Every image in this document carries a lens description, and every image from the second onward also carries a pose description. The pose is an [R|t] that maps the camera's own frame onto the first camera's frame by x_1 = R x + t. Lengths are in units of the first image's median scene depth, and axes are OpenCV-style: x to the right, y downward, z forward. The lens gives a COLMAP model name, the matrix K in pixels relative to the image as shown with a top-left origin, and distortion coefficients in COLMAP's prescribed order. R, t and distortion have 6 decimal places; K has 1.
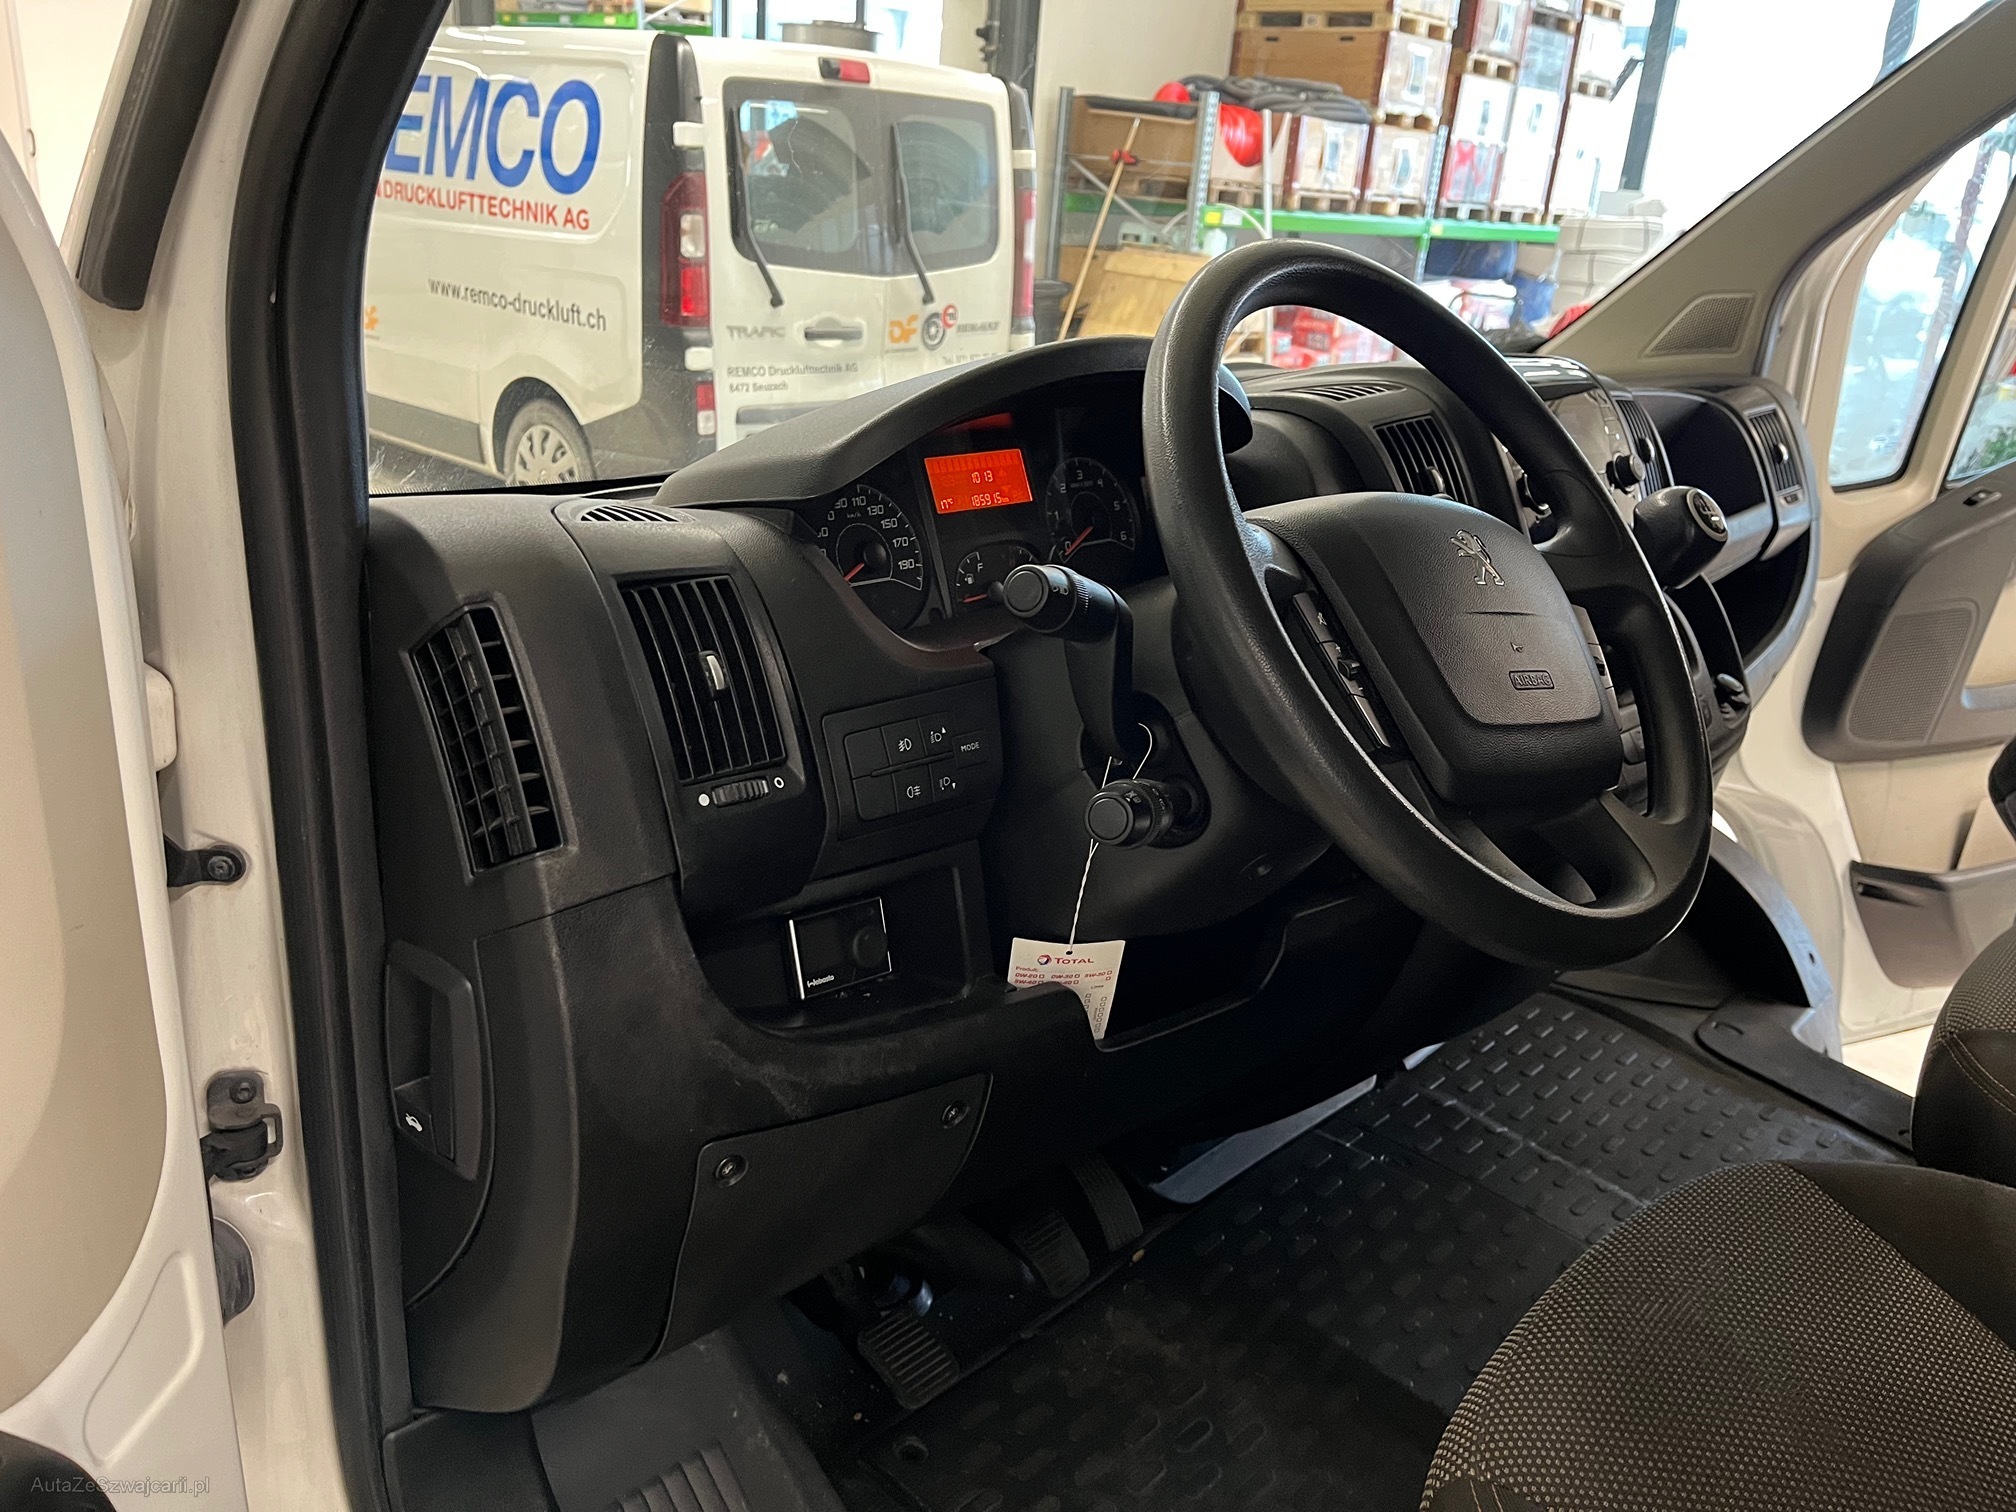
lens RADIAL K [[1532.9, 0, 998.2], [0, 1532.9, 763.0], [0, 0, 1]] dist [0.072710, -0.102917]
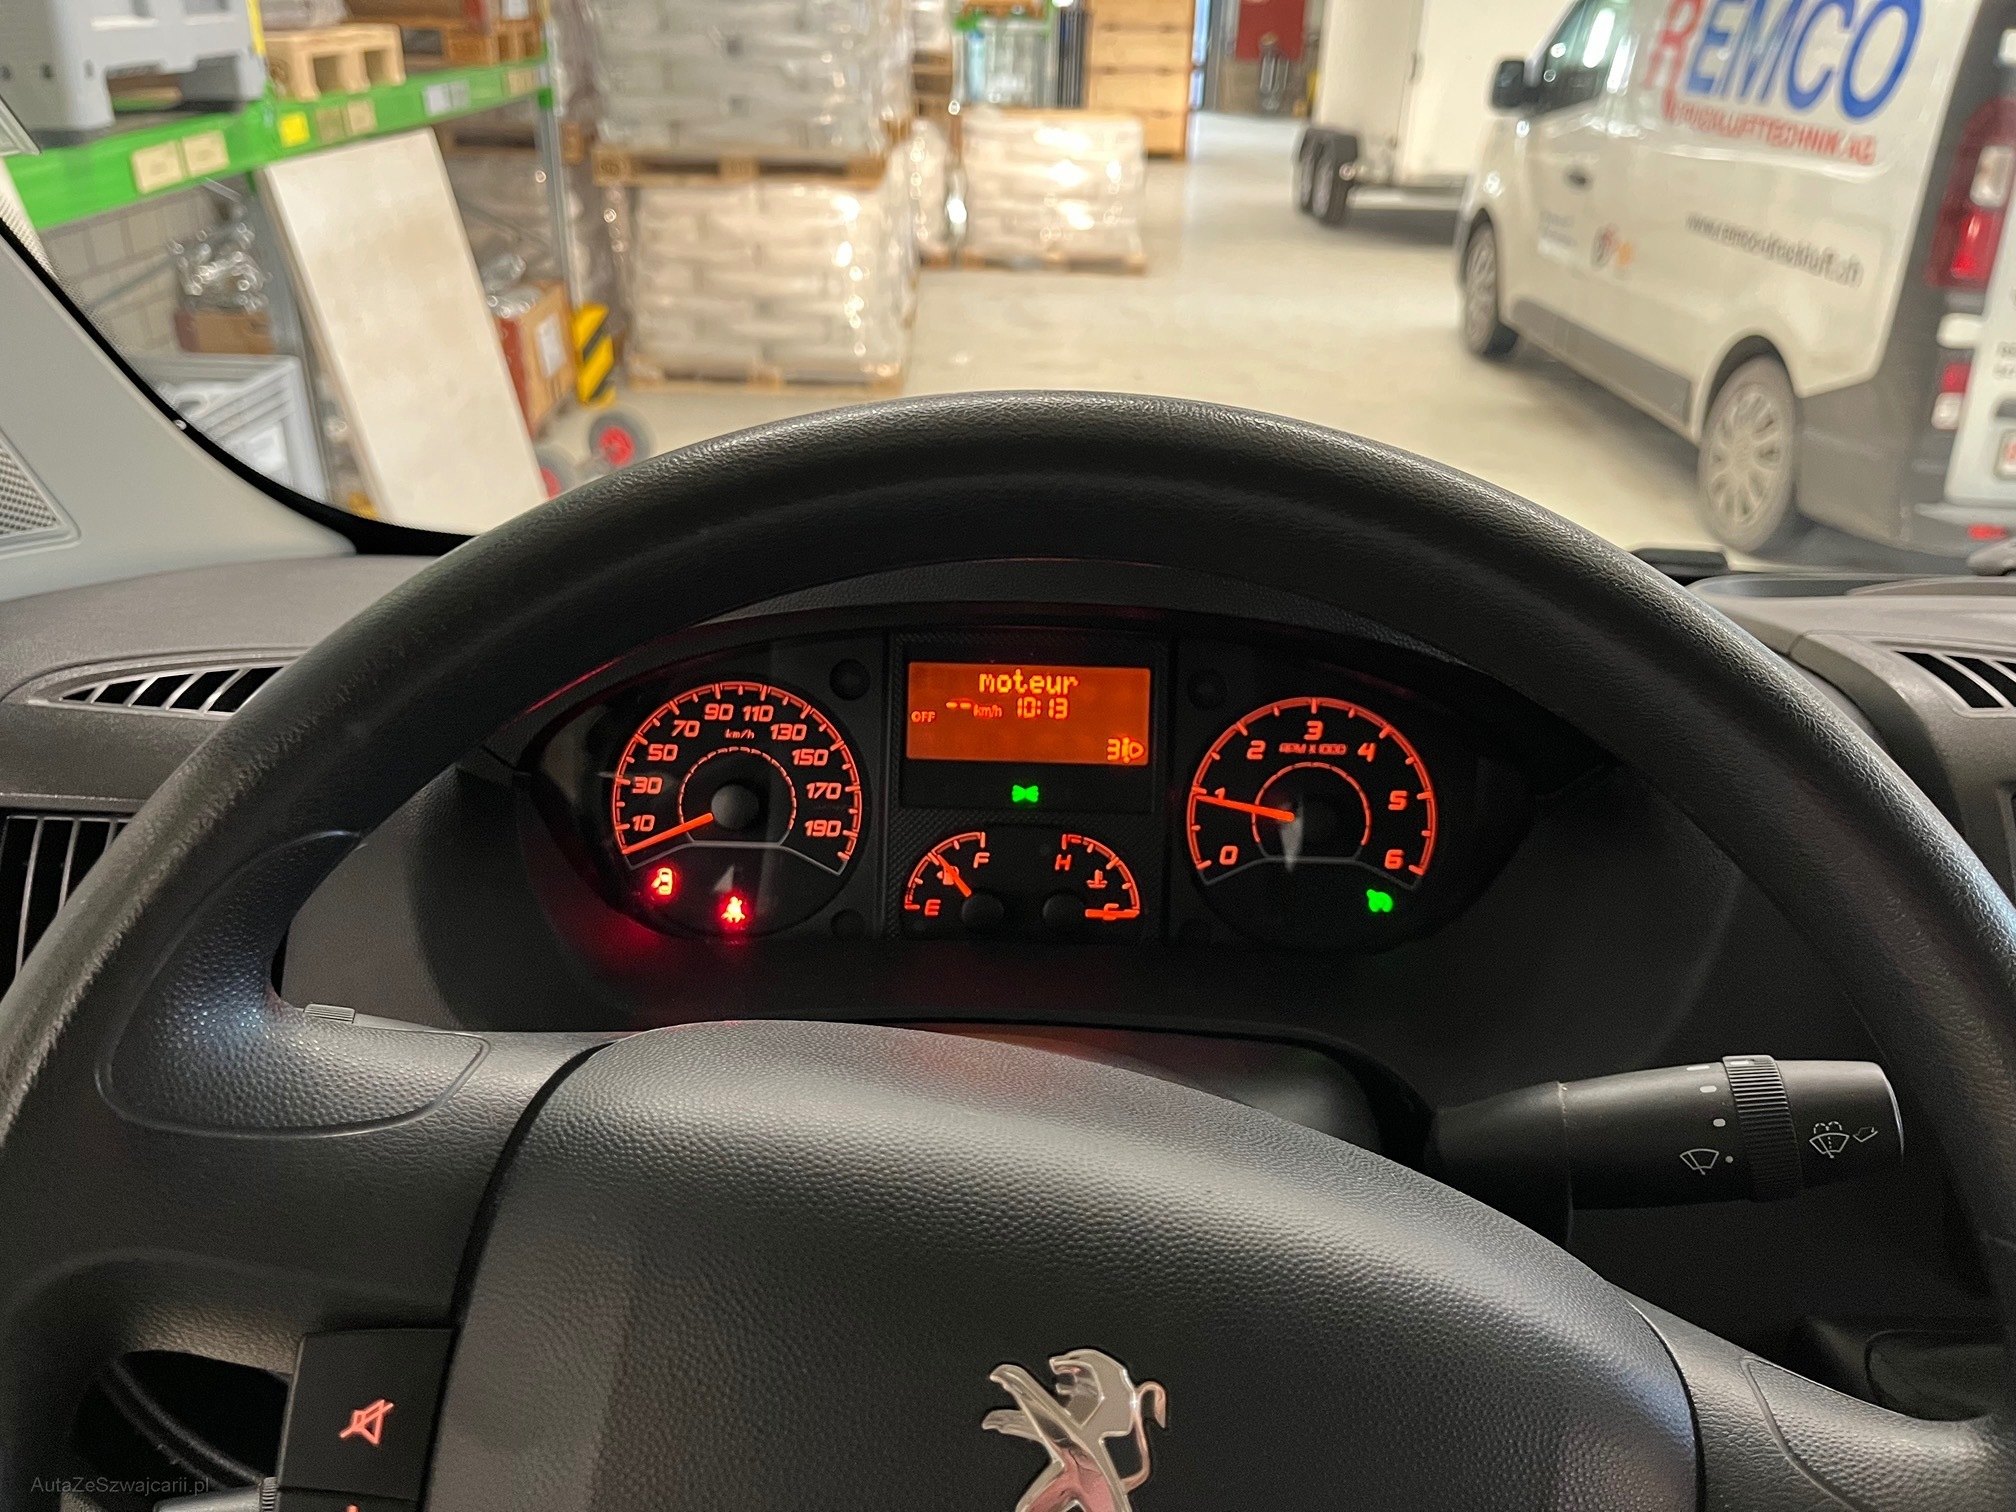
lens RADIAL K [[1532.9, 0, 1004.0], [0, 1532.9, 758.9], [0, 0, 1]] dist [0.072710, -0.102917]
pose [[0.677836, 0.271740, -0.683152, 0.404203], [-0.241082, 0.959965, 0.142643, -0.265442], [0.694563, 0.068007, 0.716210, 0.629797]]
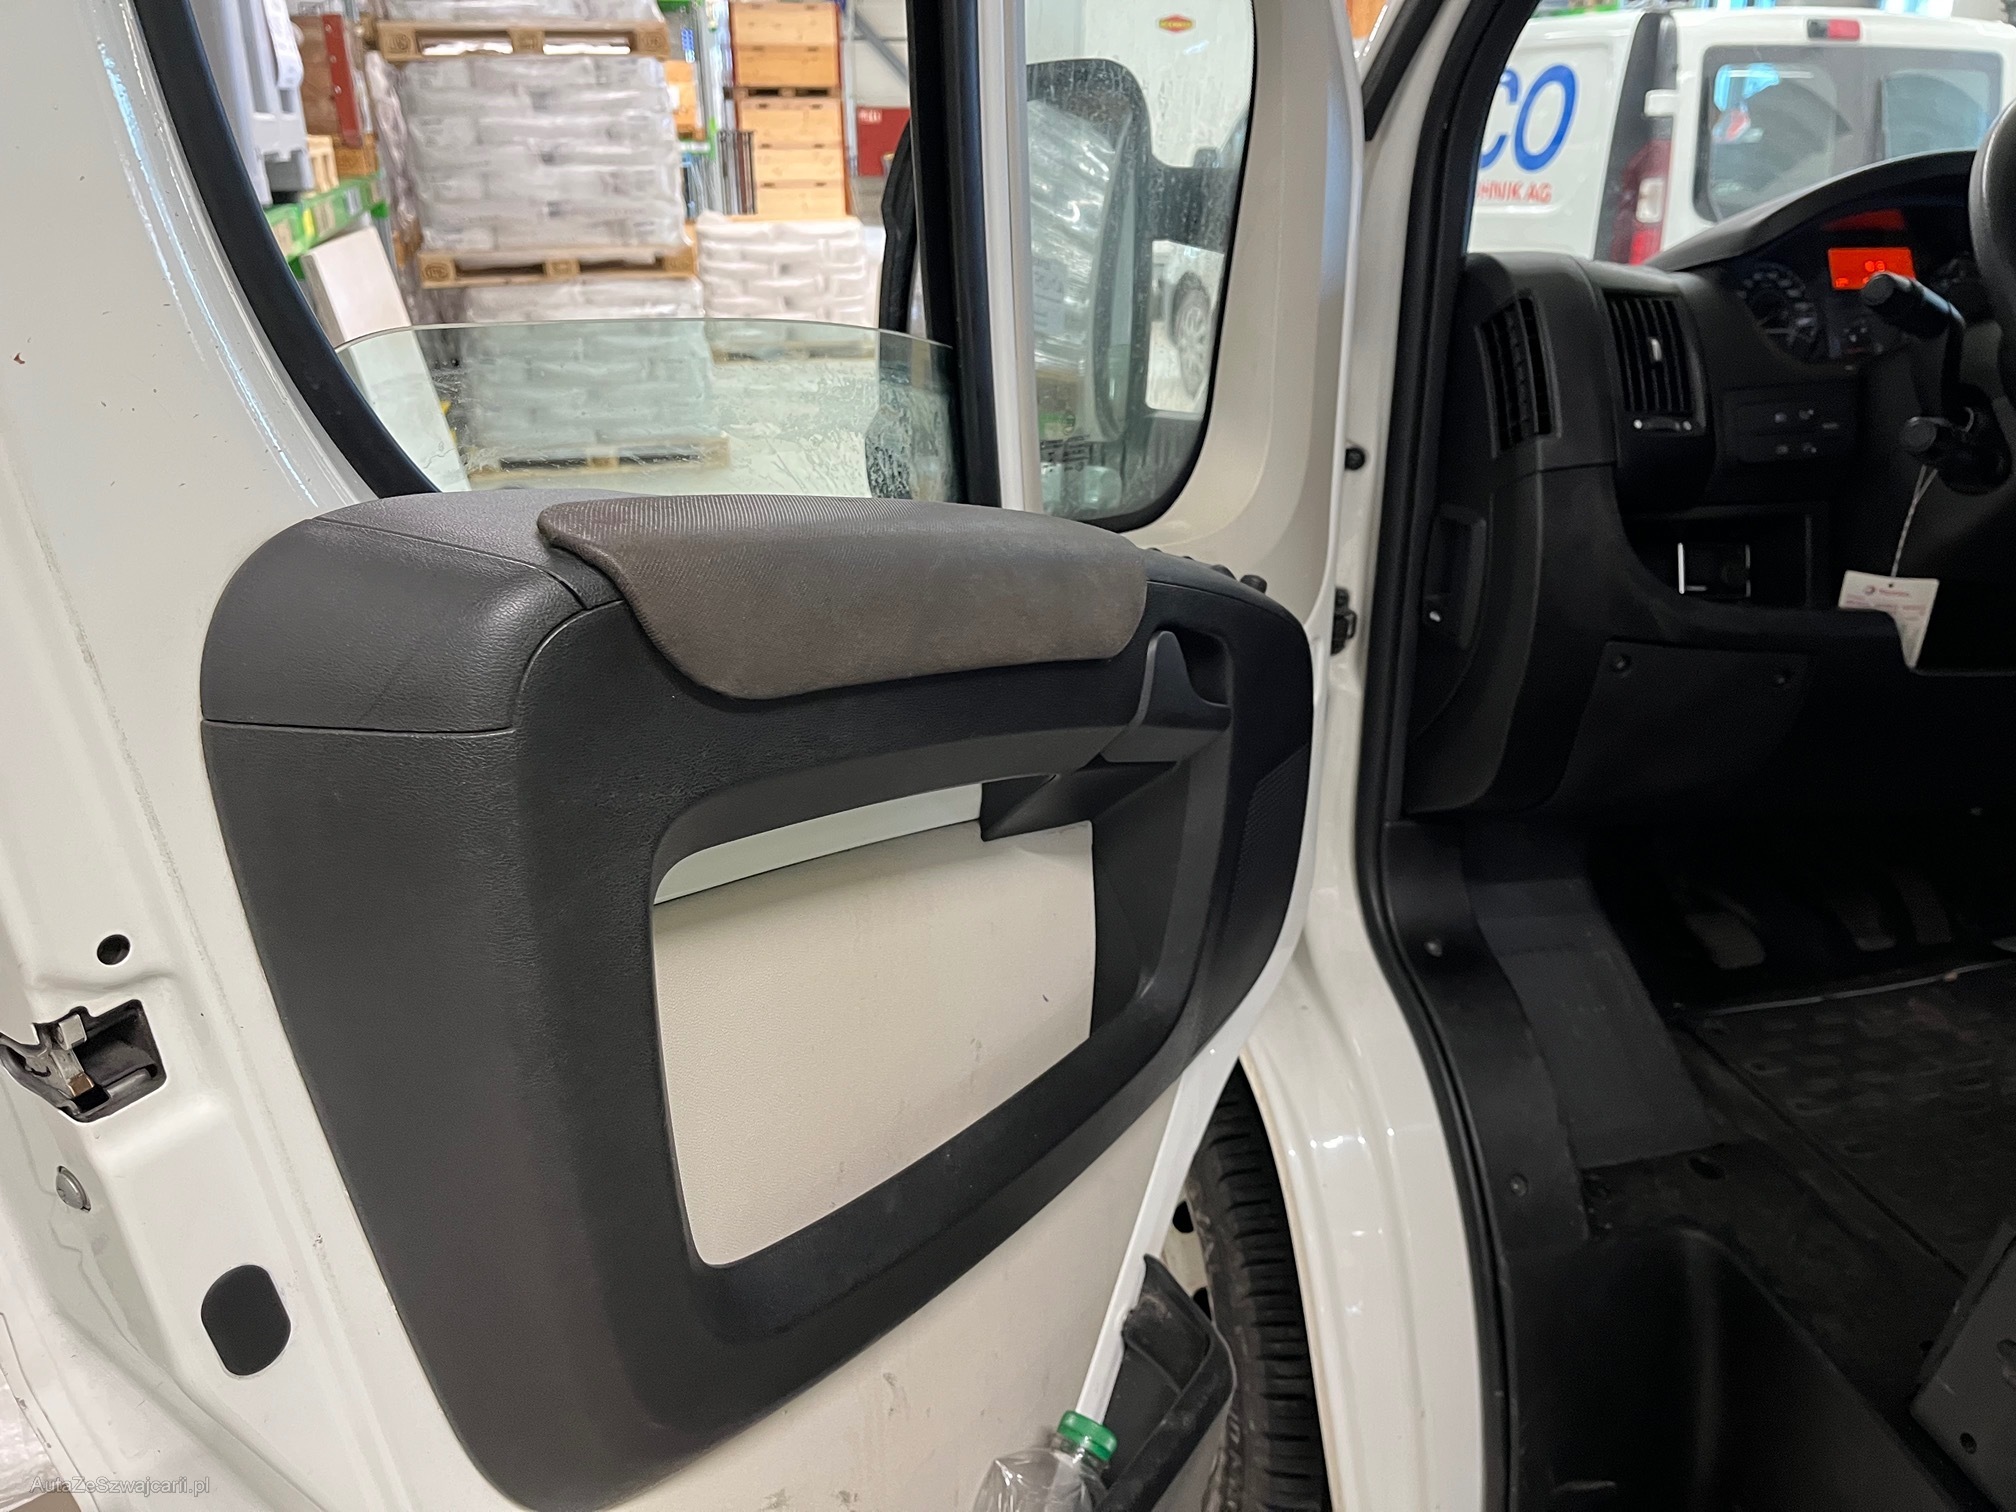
lens RADIAL K [[1532.9, 0, 1012.3], [0, 1532.9, 756.8], [0, 0, 1]] dist [0.072710, -0.102917]
pose [[0.850352, 0.123317, -0.511561, 0.104483], [-0.127514, 0.991468, 0.027041, 0.329987], [0.510531, 0.042237, 0.858821, -0.599068]]
